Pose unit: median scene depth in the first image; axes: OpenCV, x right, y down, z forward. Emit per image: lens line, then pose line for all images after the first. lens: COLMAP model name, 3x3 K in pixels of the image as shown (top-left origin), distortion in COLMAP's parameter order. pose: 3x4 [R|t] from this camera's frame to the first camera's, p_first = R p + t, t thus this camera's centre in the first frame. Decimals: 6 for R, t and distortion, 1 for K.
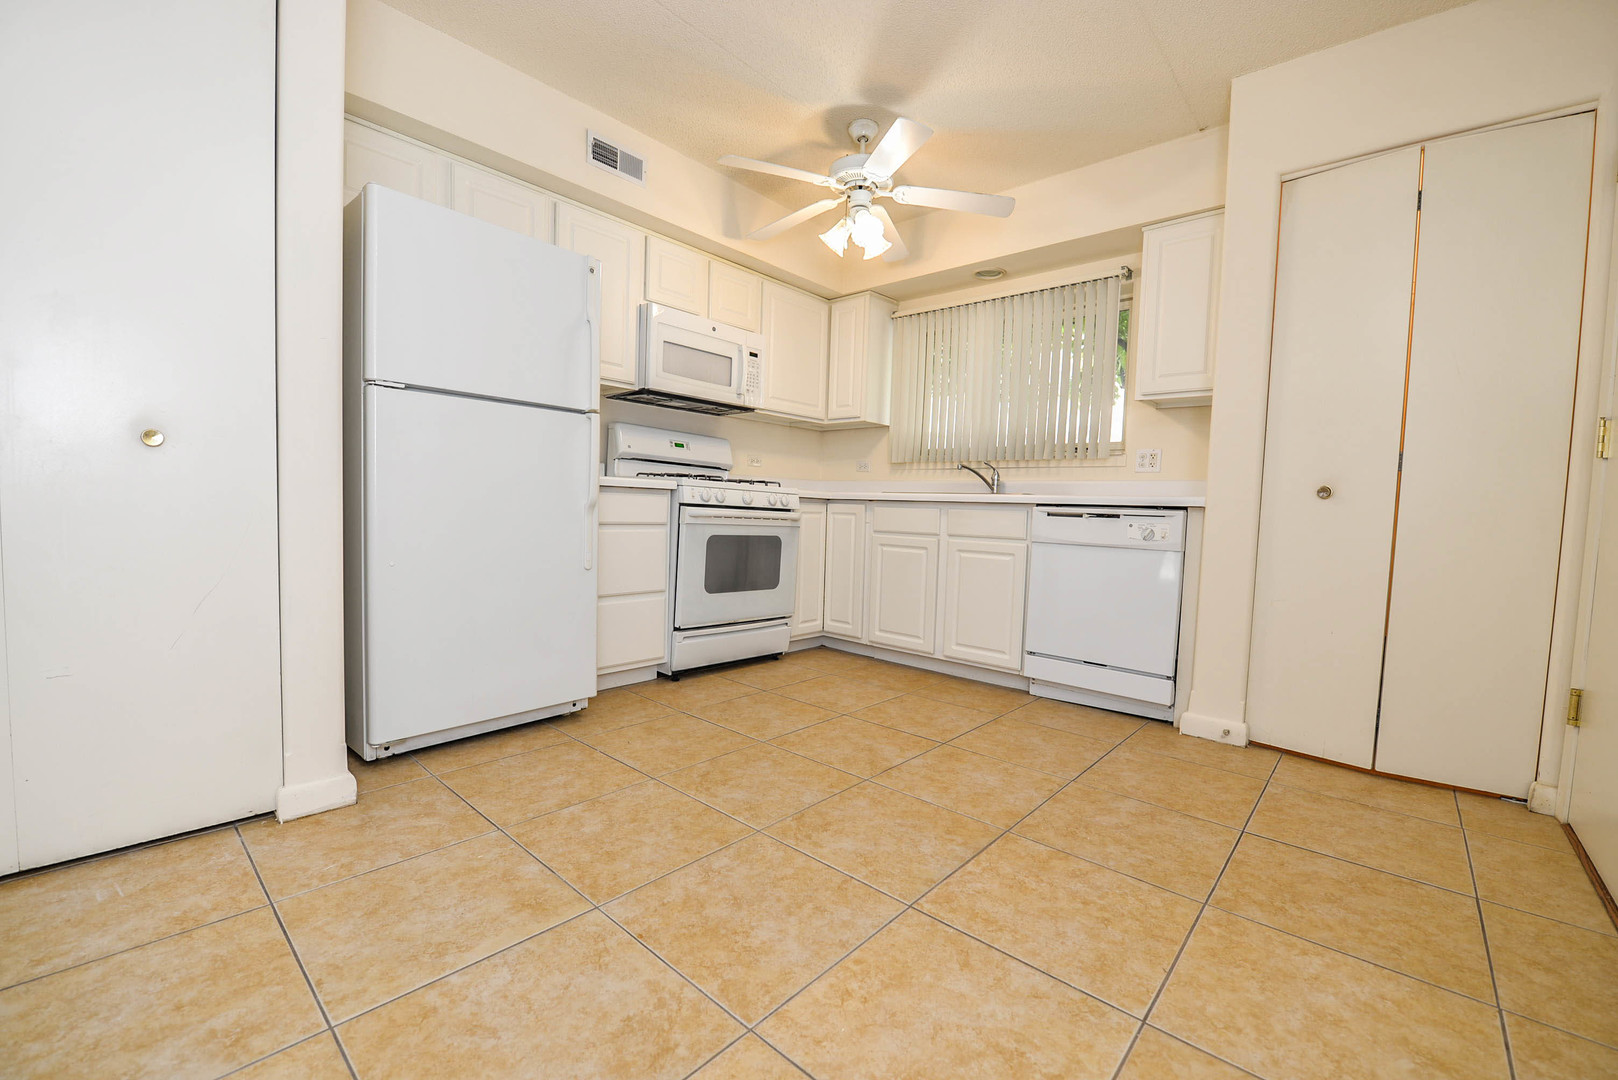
lens RADIAL K [[663.0, 0, 809.6], [0, 663.0, 545.1], [0, 0, 1]] dist [-0.012528, -0.003143]
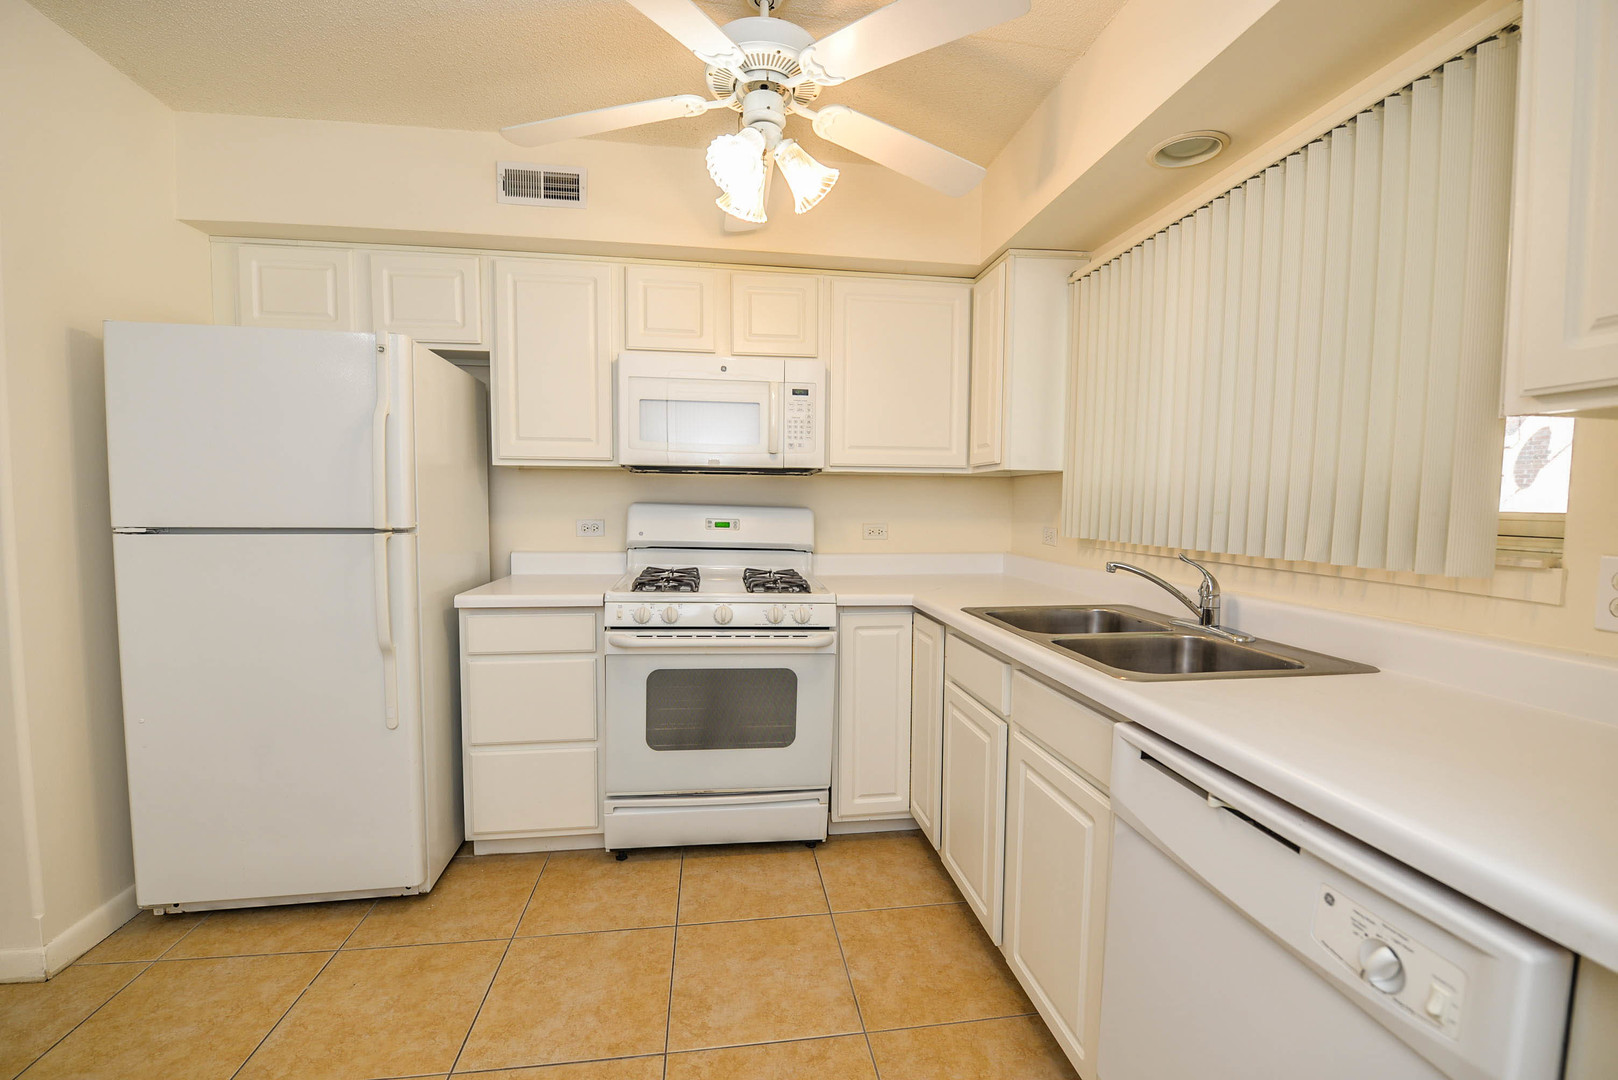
lens RADIAL K [[663.0, 0, 809.6], [0, 663.0, 545.1], [0, 0, 1]] dist [-0.012528, -0.003143]
pose [[0.767539, 0.016042, -0.640802, 0.488356], [-0.021138, 0.999777, -0.000291, -0.172200], [0.640654, 0.013769, 0.767706, 0.642468]]
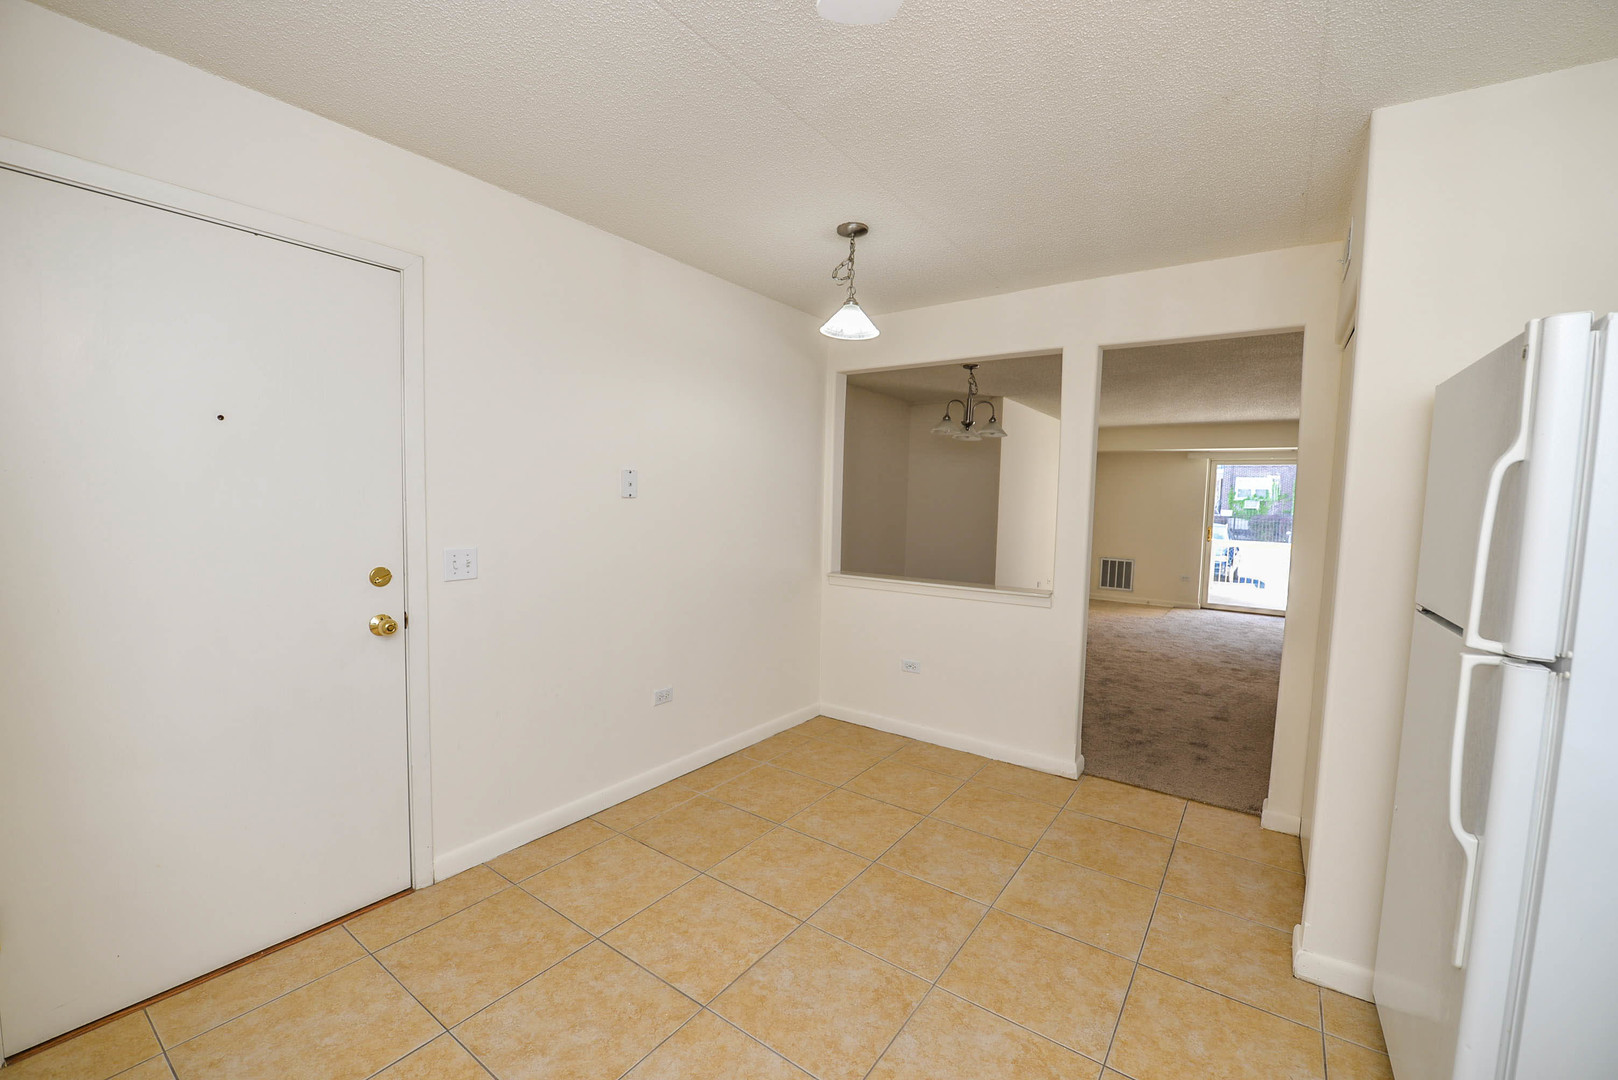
lens RADIAL K [[660.4, 0, 810.3], [0, 660.4, 543.9], [0, 0, 1]] dist [-0.013945, -0.003507]
pose [[-0.991590, -0.053073, -0.118033, 0.188635], [-0.067485, 0.990274, 0.121667, -0.267395], [0.110428, 0.128609, -0.985528, 1.236089]]
